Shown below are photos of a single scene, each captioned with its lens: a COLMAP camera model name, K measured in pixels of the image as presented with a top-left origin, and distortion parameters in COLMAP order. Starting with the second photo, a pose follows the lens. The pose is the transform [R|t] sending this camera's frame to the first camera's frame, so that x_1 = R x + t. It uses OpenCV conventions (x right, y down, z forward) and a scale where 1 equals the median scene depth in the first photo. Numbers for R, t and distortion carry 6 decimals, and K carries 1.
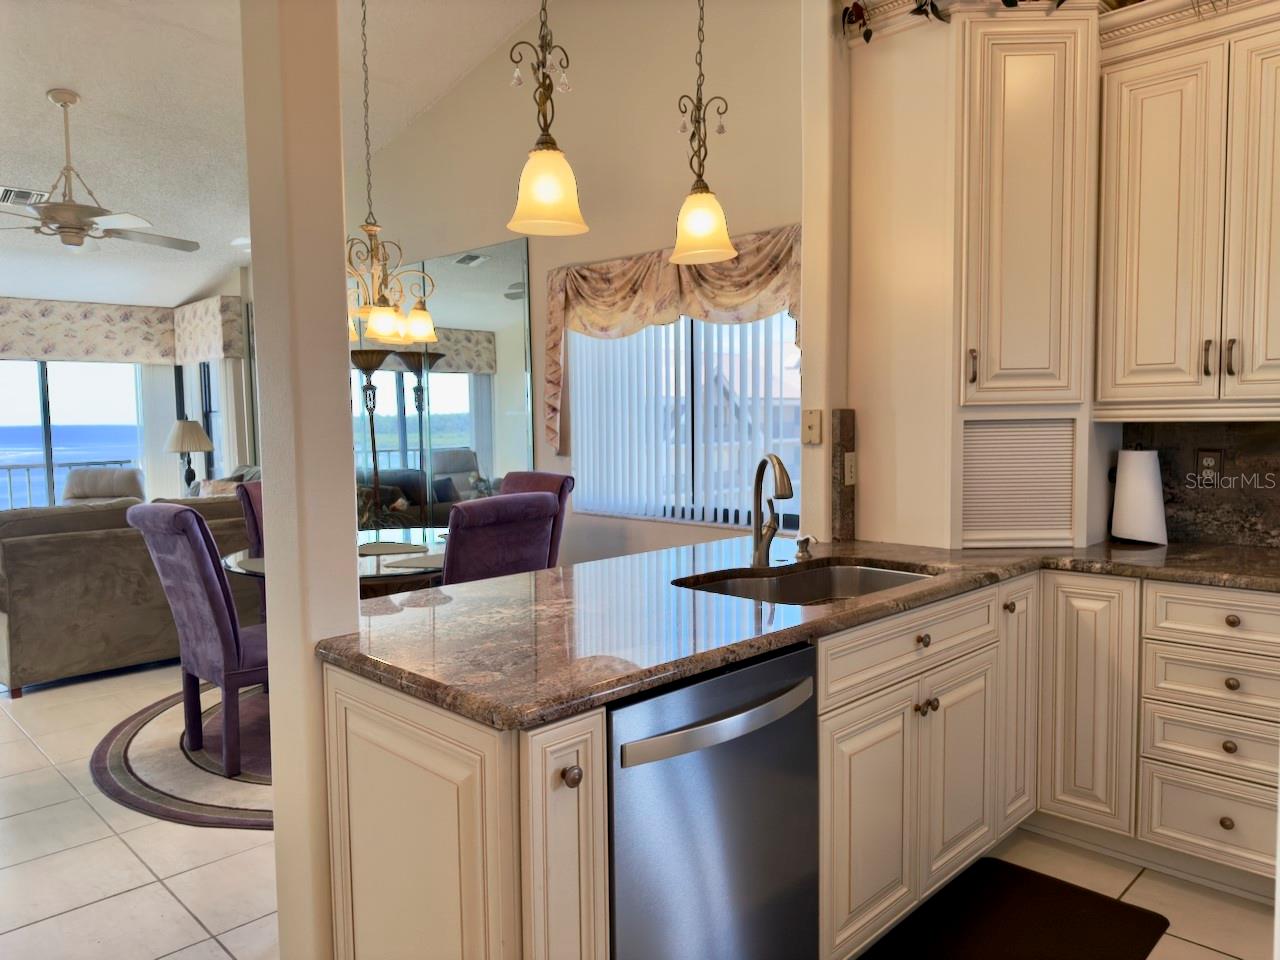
lens RADIAL K [[890.9, 0, 636.8], [0, 890.9, 483.5], [0, 0, 1]] dist [0.101809, -0.136128]
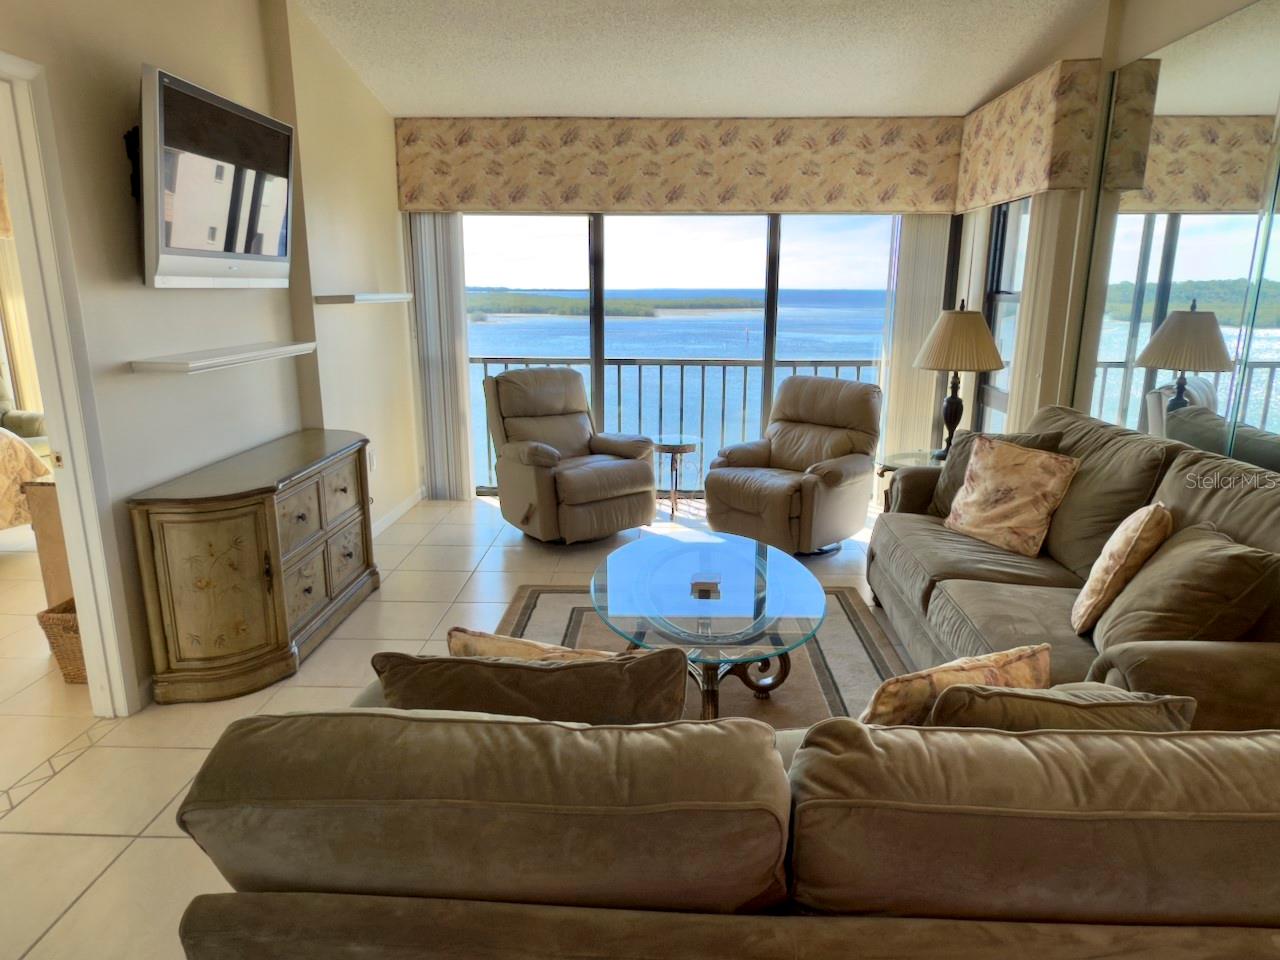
lens RADIAL K [[809.2, 0, 642.4], [0, 809.2, 487.8], [0, 0, 1]] dist [-0.003399, 0.000345]
pose [[0.691316, 0.190031, -0.697116, -0.547502], [-0.067373, 0.977546, 0.199662, -0.101987], [0.719404, -0.091063, 0.688596, 1.047144]]
